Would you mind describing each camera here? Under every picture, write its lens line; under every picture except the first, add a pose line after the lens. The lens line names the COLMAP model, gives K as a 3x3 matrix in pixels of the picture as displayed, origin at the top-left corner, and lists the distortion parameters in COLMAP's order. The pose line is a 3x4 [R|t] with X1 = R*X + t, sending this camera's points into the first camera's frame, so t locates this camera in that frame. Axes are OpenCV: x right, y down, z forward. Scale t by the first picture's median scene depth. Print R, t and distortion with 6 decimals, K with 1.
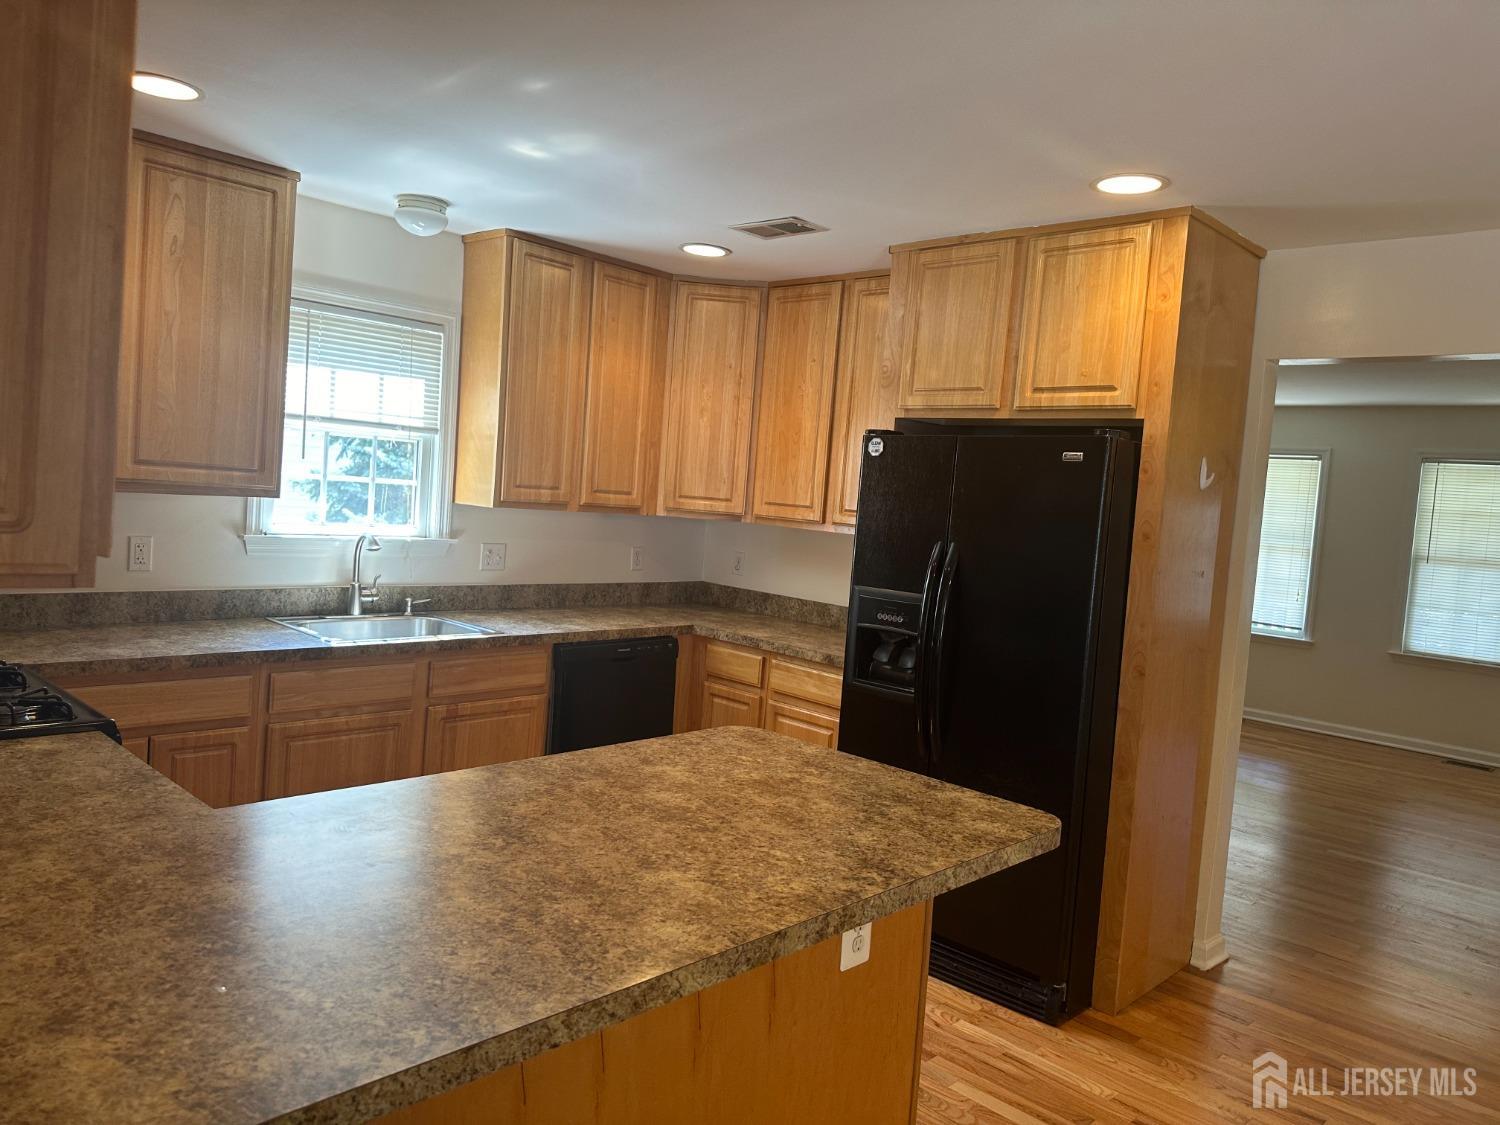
lens RADIAL K [[1045.5, 0, 756.4], [0, 1045.5, 559.8], [0, 0, 1]] dist [0.056722, -0.079032]
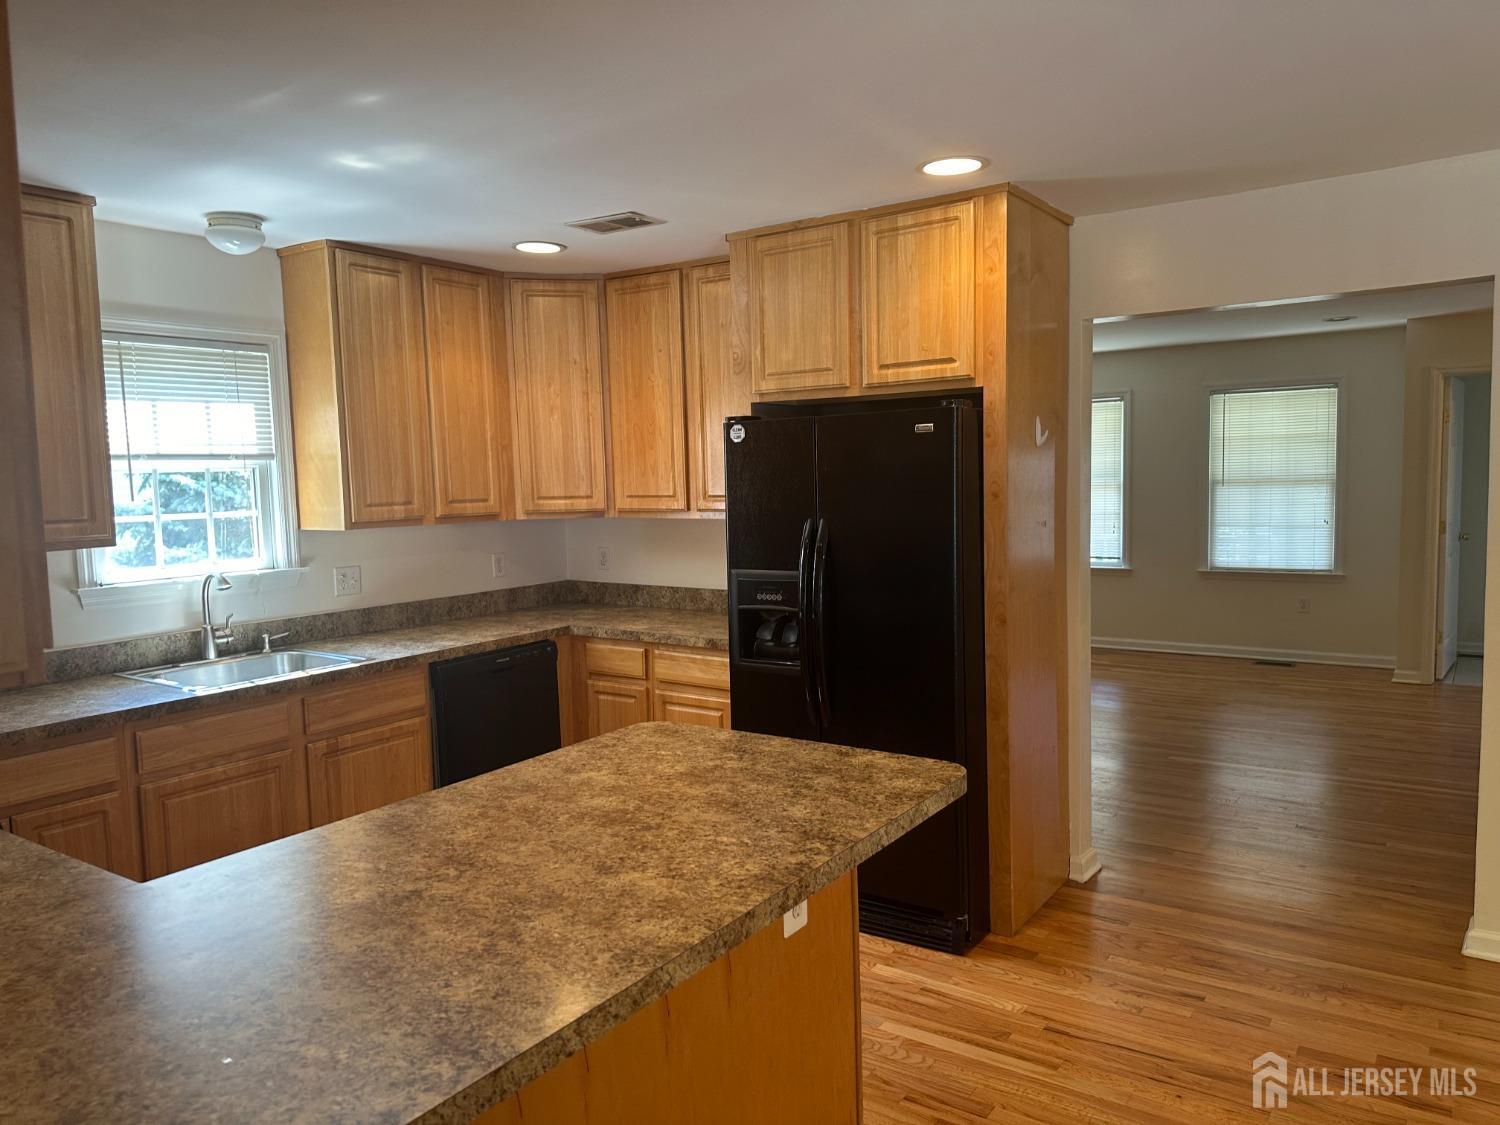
lens RADIAL K [[1045.5, 0, 763.8], [0, 1045.5, 567.6], [0, 0, 1]] dist [0.056722, -0.079032]
pose [[0.980988, -0.112811, 0.157914, -0.037853], [0.108080, 0.993406, 0.038259, -0.013638], [-0.161189, -0.020465, 0.986711, -0.019730]]
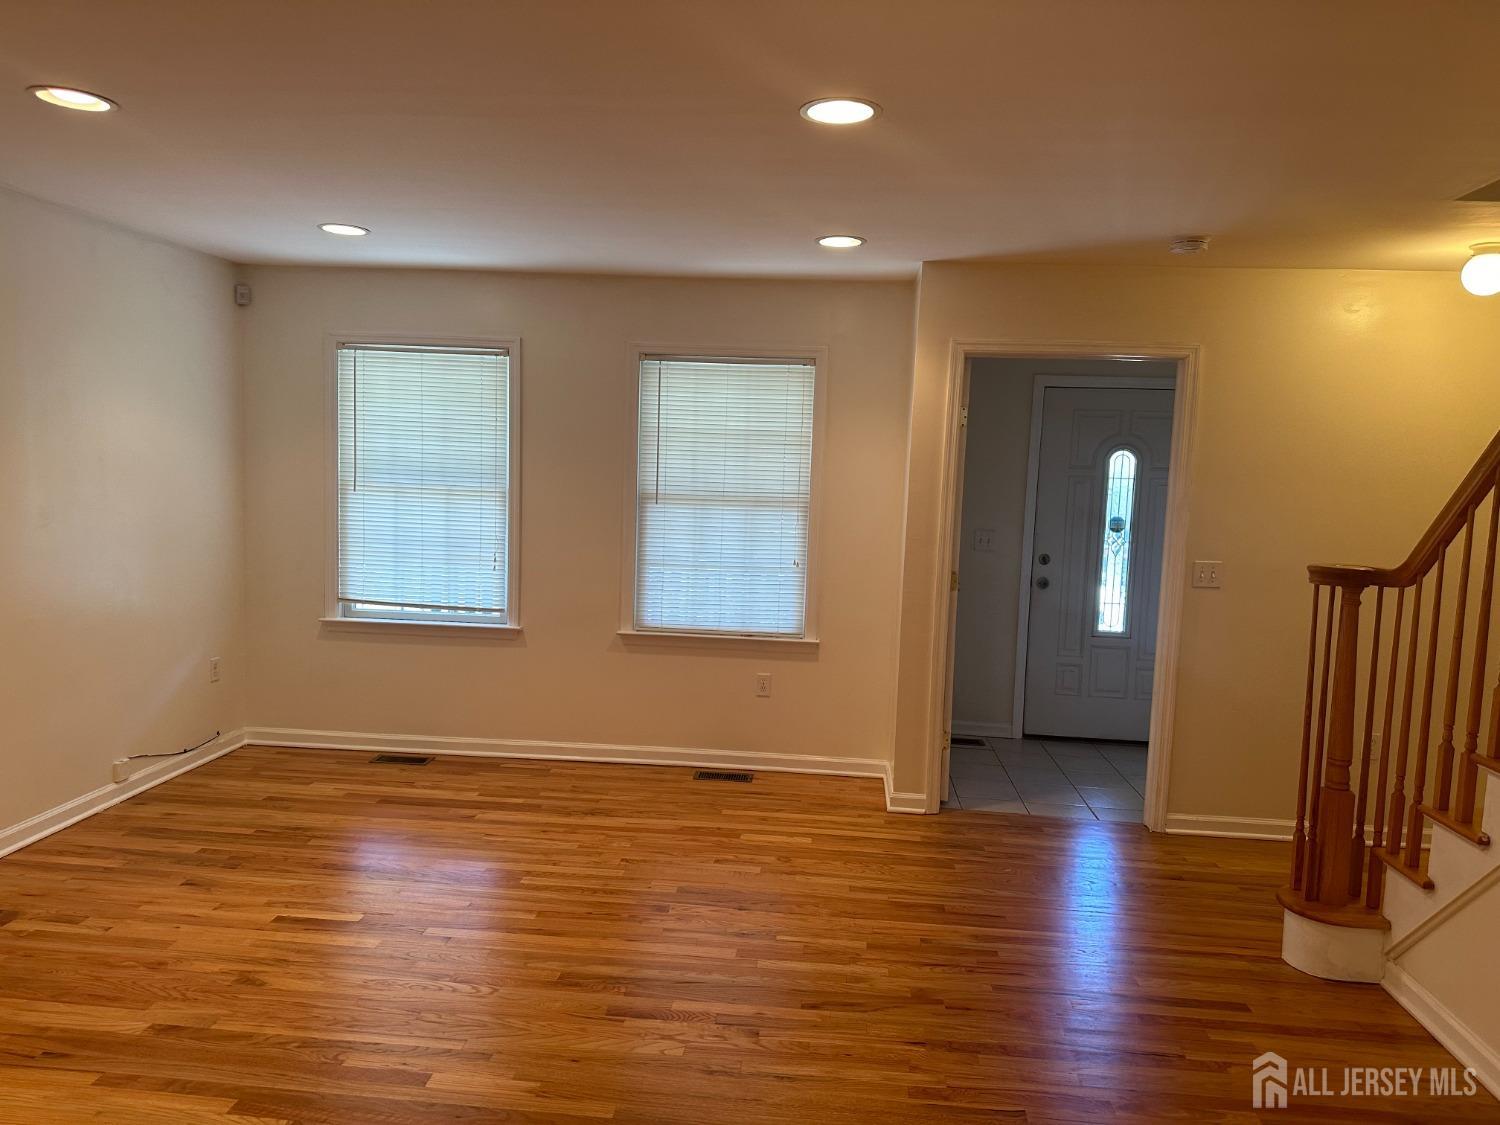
lens RADIAL K [[1045.5, 0, 745.7], [0, 1045.5, 562.0], [0, 0, 1]] dist [0.056722, -0.079032]
pose [[0.776237, -0.095680, 0.623138, 0.538492], [0.060809, 0.995171, 0.077054, -0.018682], [-0.627501, -0.021919, 0.778307, 0.928931]]
